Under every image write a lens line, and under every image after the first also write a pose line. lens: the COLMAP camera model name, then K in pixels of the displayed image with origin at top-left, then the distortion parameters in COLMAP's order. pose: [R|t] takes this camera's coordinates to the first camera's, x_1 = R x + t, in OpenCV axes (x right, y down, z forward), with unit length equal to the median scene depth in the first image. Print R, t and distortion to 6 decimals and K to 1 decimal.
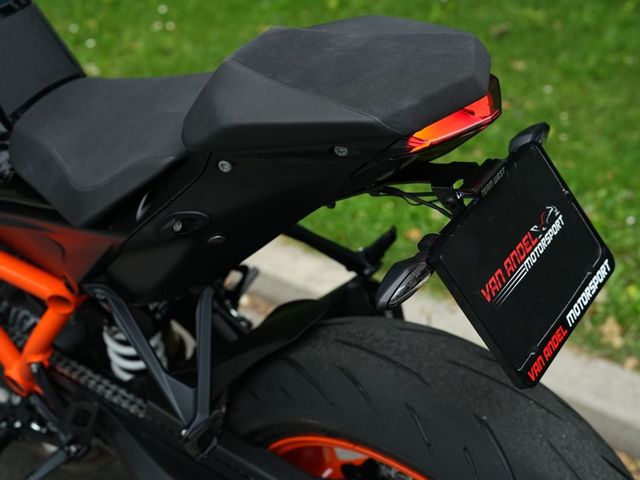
lens RADIAL K [[1005.8, 0, 320.0], [0, 1005.8, 240.0], [0, 0, 1]] dist [-0.083837, 0.875523]
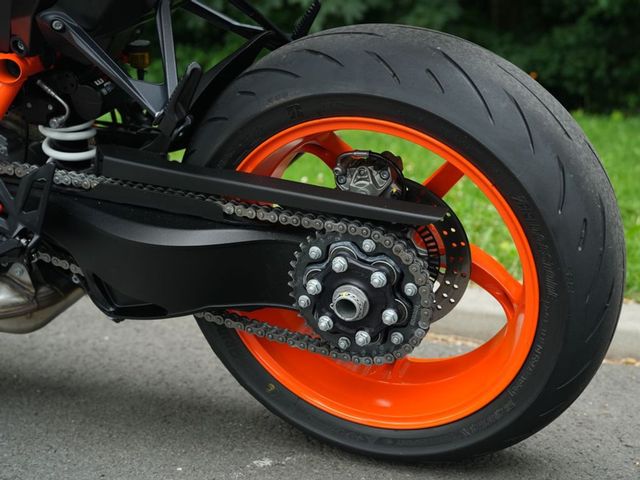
lens RADIAL K [[1005.8, 0, 320.0], [0, 1005.8, 240.0], [0, 0, 1]] dist [-0.083837, 0.875523]
pose [[0.977054, -0.092447, 0.191884, -0.205182], [0.140182, 0.957379, -0.252537, 0.672748], [-0.160359, 0.273641, 0.948370, 0.031947]]
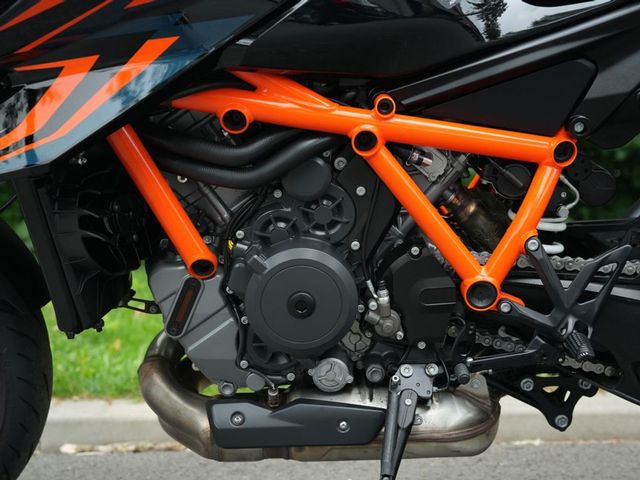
lens RADIAL K [[989.9, 0, 320.0], [0, 989.9, 240.0], [0, 0, 1]] dist [-0.077285, 0.907096]
pose [[0.810278, -0.094332, 0.578404, -1.274941], [0.326230, 0.892509, -0.311451, 0.451221], [-0.486851, 0.441054, 0.753955, 0.555573]]
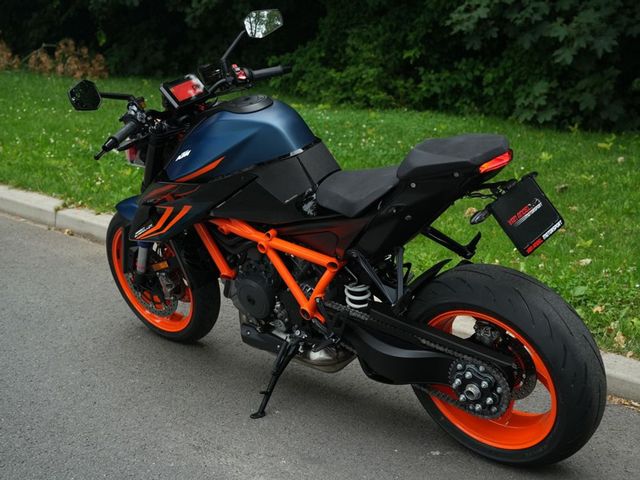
lens RADIAL K [[1005.8, 0, 320.0], [0, 1005.8, 240.0], [0, 0, 1]] dist [-0.083837, 0.875523]
pose [[0.994675, -0.021950, -0.100699, -0.070856], [0.001121, 0.979305, -0.202389, 0.589615], [0.103058, 0.201199, 0.974114, -1.562360]]
